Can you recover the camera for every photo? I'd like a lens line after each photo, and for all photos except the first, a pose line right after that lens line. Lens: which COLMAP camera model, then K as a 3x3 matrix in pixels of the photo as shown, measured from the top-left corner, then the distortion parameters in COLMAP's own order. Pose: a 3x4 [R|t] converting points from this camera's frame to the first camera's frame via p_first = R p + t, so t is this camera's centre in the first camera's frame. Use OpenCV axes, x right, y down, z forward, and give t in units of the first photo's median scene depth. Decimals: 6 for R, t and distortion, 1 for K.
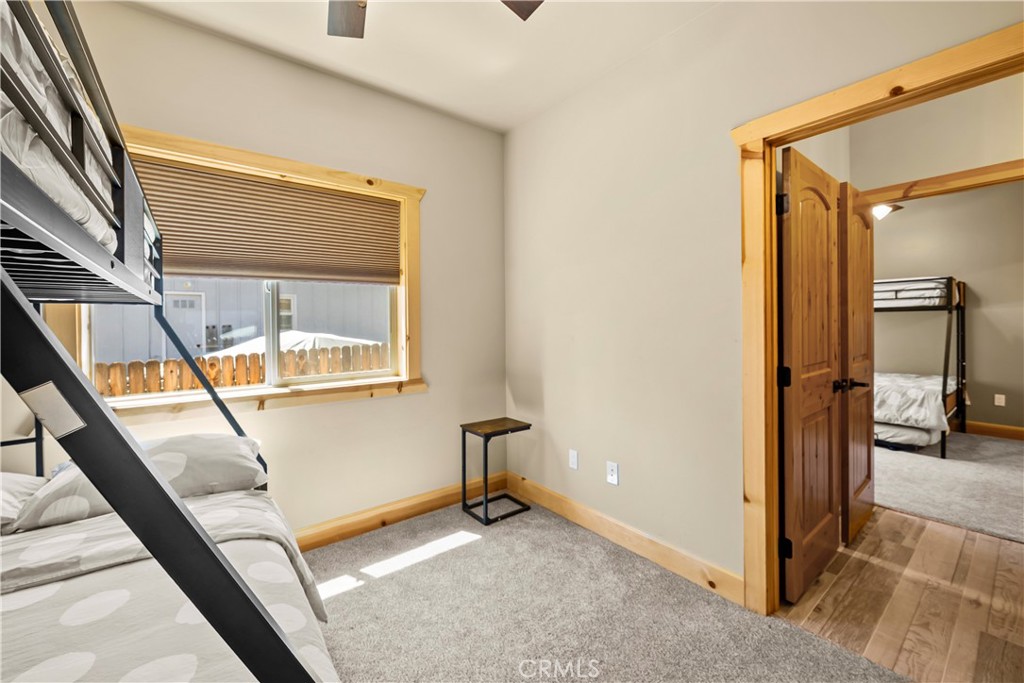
lens RADIAL K [[411.0, 0, 514.4], [0, 411.0, 324.5], [0, 0, 1]] dist [-0.000148, 0.000004]
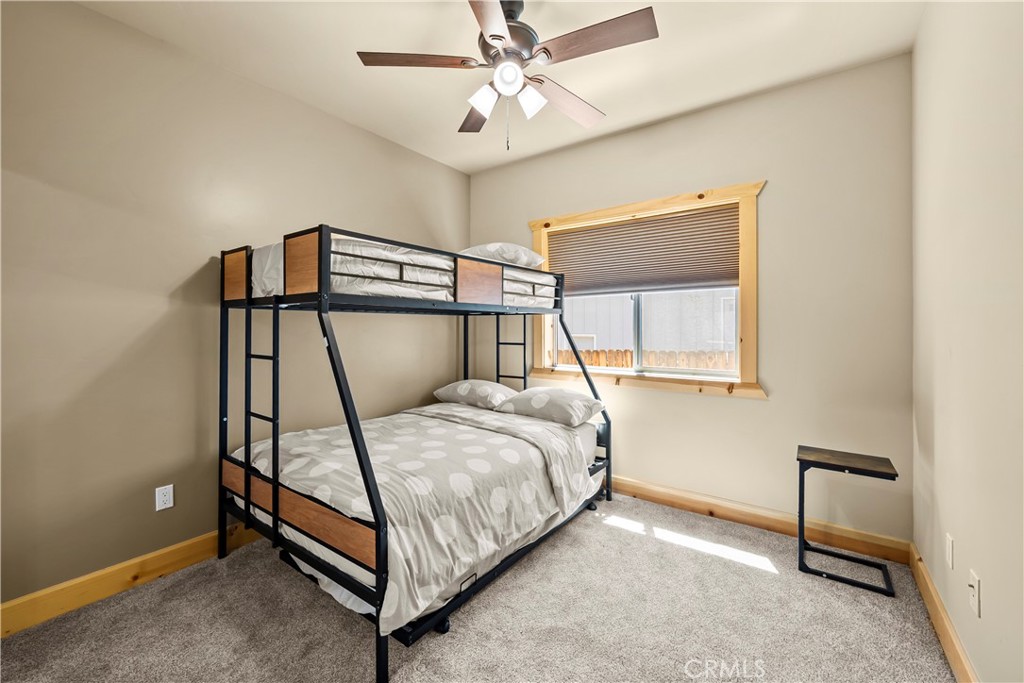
lens RADIAL K [[411.0, 0, 514.4], [0, 411.0, 324.5], [0, 0, 1]] dist [-0.000148, 0.000004]
pose [[0.276354, 0.004432, -0.961046, 0.612321], [-0.003084, 0.999988, 0.003724, -0.006988], [0.961051, 0.001935, 0.276364, 0.237785]]
